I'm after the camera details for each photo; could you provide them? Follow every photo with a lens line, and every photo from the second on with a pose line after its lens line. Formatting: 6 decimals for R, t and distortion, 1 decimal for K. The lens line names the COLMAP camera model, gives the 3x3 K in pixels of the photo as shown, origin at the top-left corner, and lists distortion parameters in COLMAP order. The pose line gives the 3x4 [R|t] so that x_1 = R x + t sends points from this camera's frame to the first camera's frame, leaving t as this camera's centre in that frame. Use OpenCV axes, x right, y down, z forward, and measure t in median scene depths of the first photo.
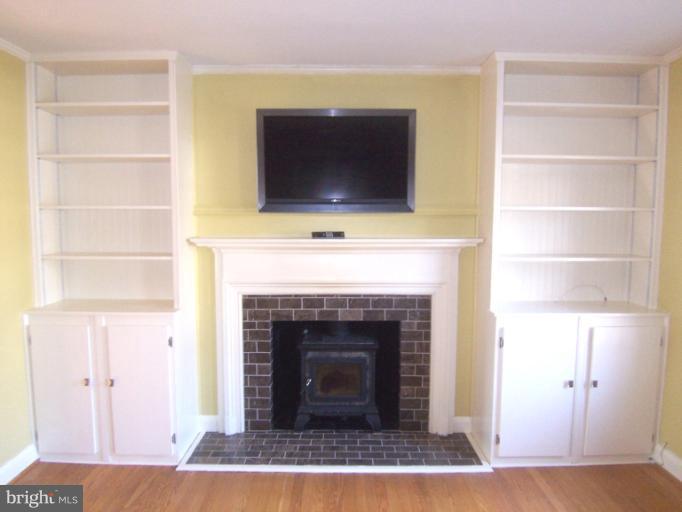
lens RADIAL K [[459.9, 0, 338.1], [0, 459.9, 259.9], [0, 0, 1]] dist [-0.018863, -0.023565]
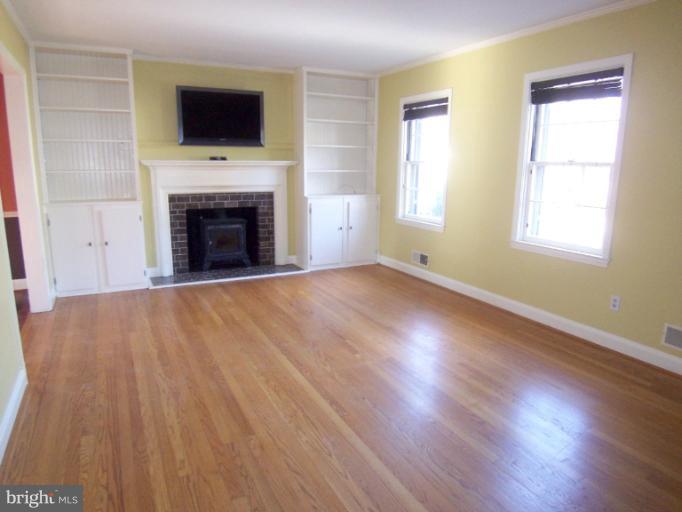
lens RADIAL K [[459.9, 0, 348.3], [0, 459.9, 261.5], [0, 0, 1]] dist [-0.018863, -0.023565]
pose [[0.883871, -0.092320, 0.458529, -0.428080], [0.030767, 0.989680, 0.139953, 0.107778], [-0.466717, -0.109593, 0.877590, -0.856132]]
